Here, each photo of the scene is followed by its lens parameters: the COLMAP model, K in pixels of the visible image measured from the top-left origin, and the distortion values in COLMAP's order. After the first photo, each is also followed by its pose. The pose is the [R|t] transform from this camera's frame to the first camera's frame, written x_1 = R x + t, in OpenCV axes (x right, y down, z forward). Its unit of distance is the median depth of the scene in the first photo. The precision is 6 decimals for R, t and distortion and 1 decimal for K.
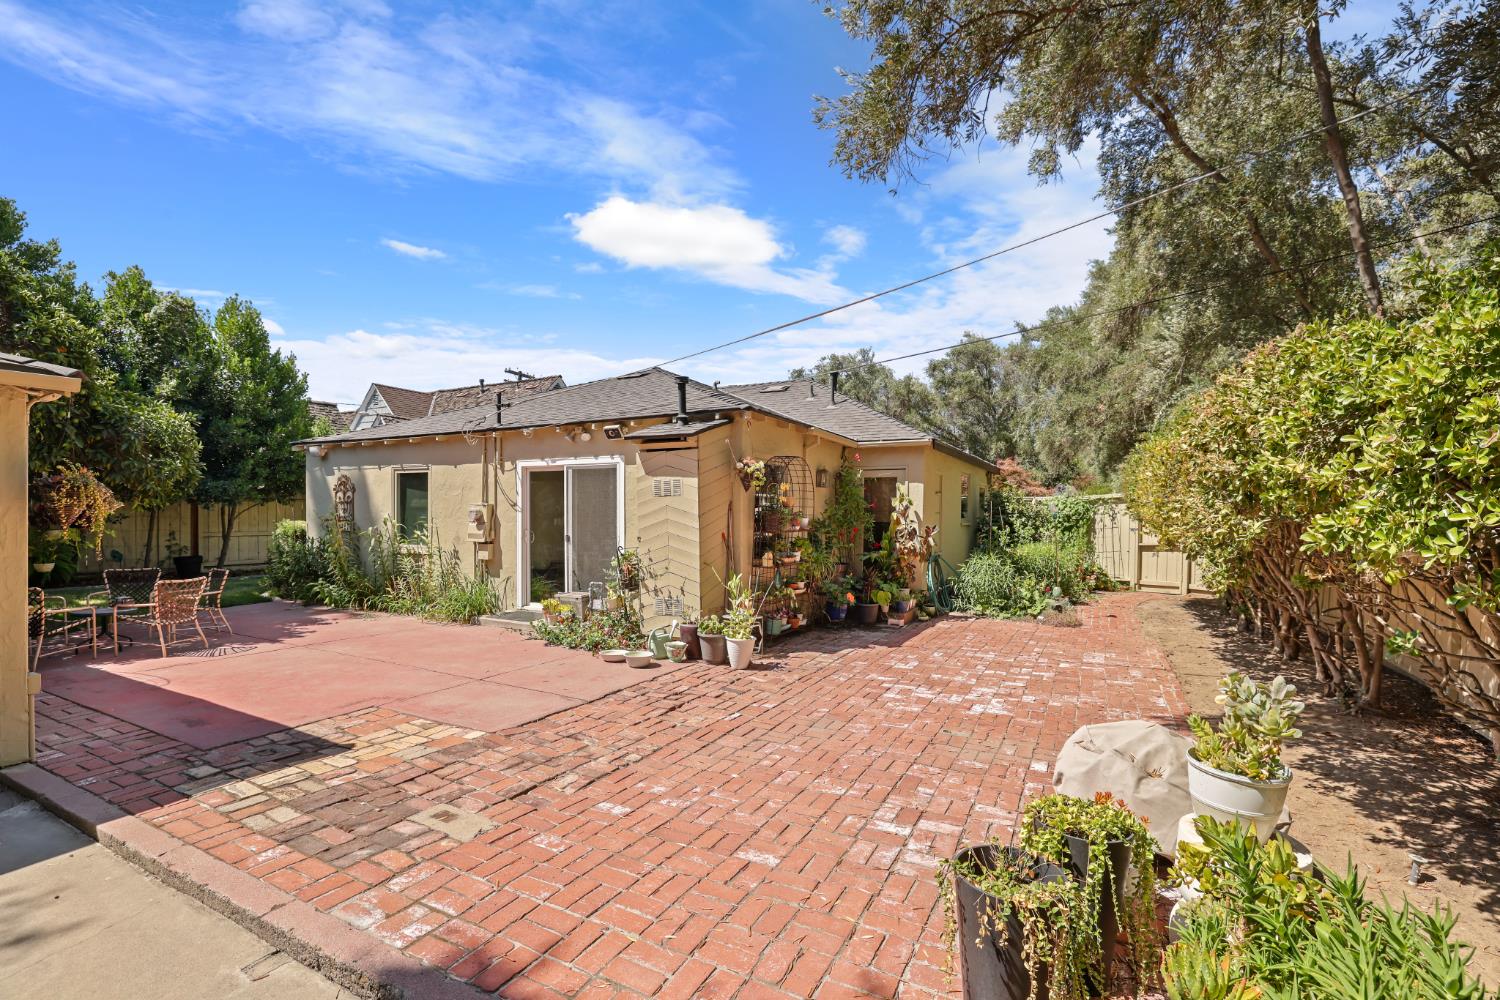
lens RADIAL K [[667.3, 0, 753.9], [0, 667.3, 497.8], [0, 0, 1]] dist [-0.044734, 0.021396]
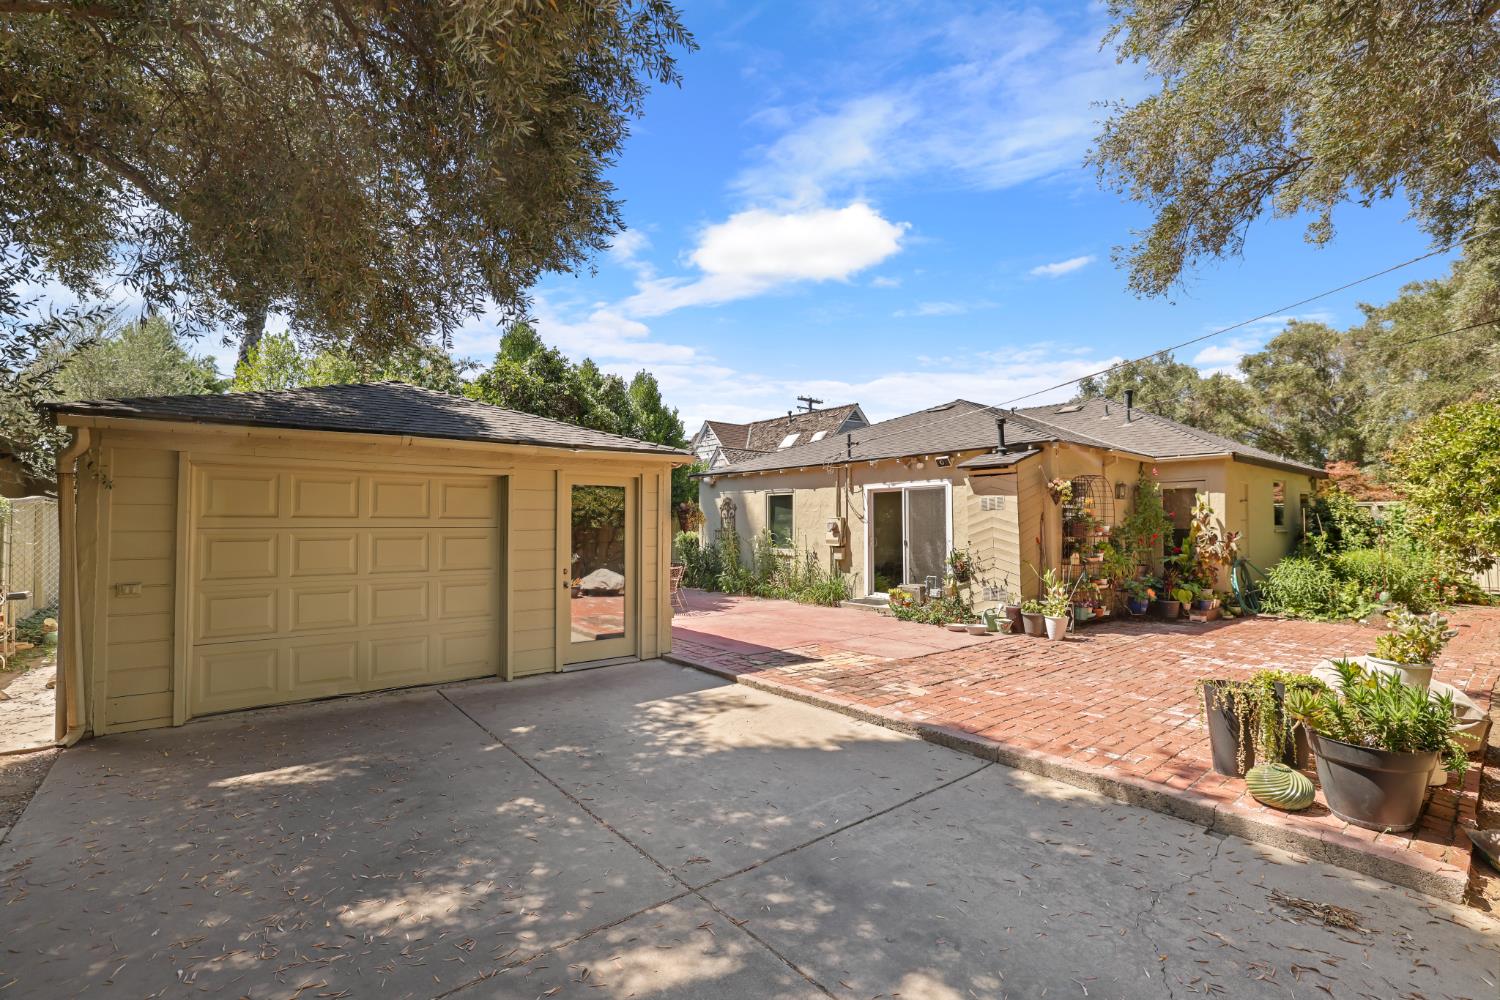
lens RADIAL K [[667.3, 0, 753.9], [0, 667.3, 497.8], [0, 0, 1]] dist [-0.044734, 0.021396]
pose [[0.920938, -0.024191, -0.388958, -0.036978], [0.017437, 0.999630, -0.020885, -0.005065], [0.389319, 0.012452, 0.921019, -0.284650]]
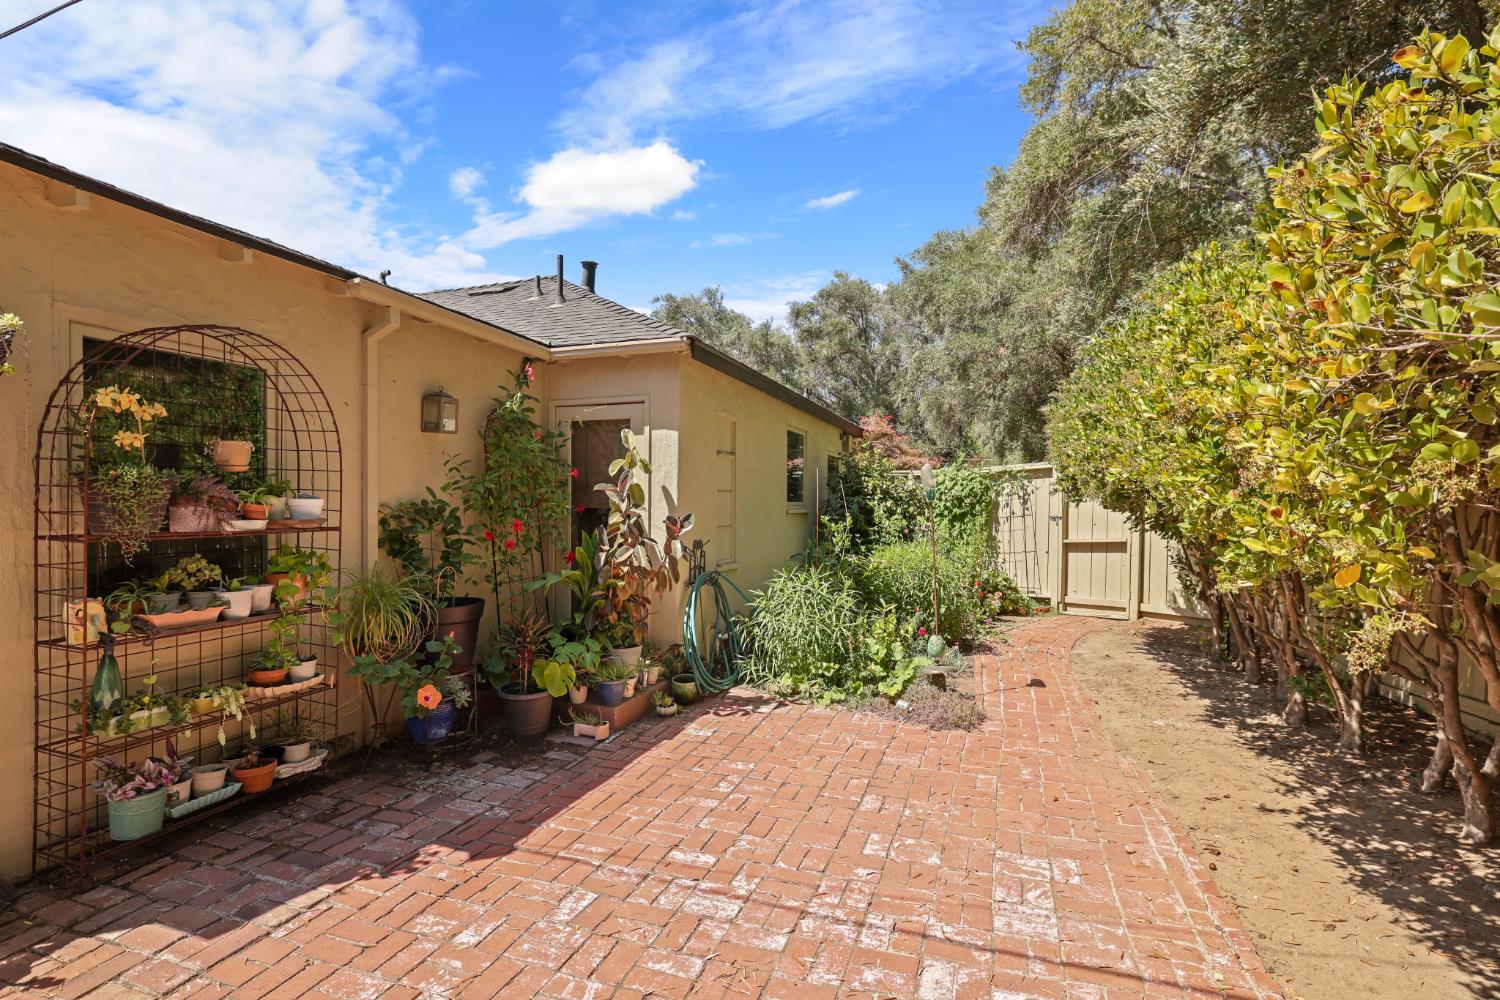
lens RADIAL K [[721.1, 0, 742.4], [0, 721.1, 483.9], [0, 0, 1]] dist [-0.024663, -0.000024]
pose [[0.989132, -0.002813, 0.147006, 0.226515], [0.003014, 0.999995, -0.001143, 0.019428], [-0.147002, 0.001574, 0.989135, 0.467645]]
